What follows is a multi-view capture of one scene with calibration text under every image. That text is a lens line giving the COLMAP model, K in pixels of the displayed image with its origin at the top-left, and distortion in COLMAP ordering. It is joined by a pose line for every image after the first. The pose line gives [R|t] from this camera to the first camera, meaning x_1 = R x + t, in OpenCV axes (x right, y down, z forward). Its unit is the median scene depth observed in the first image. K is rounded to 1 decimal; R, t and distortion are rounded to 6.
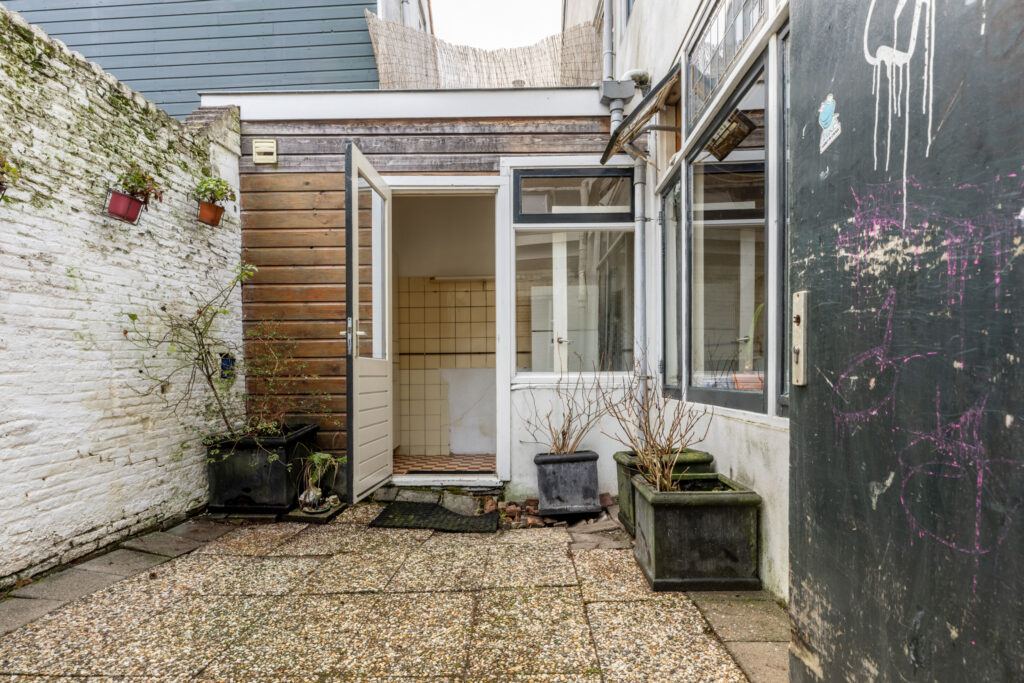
lens RADIAL K [[553.4, 0, 506.5], [0, 553.4, 379.8], [0, 0, 1]] dist [-0.001364, -0.000189]
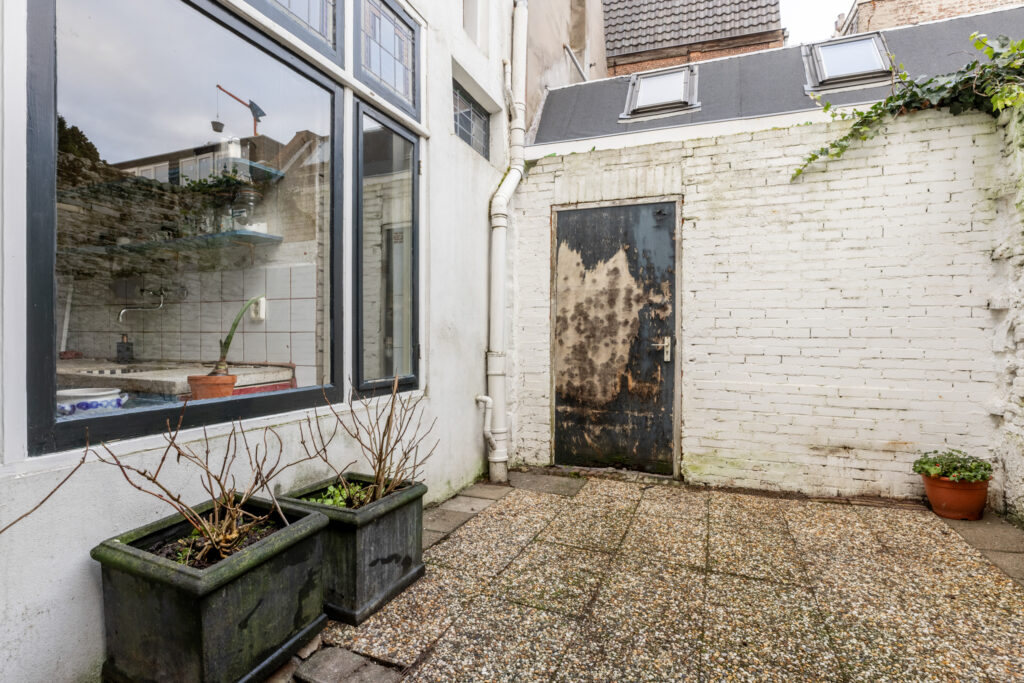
lens RADIAL K [[527.3, 0, 514.0], [0, 527.3, 340.4], [0, 0, 1]] dist [0.000730, 0.000248]
pose [[-0.941474, 0.007162, 0.337009, -0.259049], [0.011473, 0.999876, 0.010801, -0.080956], [-0.336890, 0.014036, -0.941439, 2.030032]]
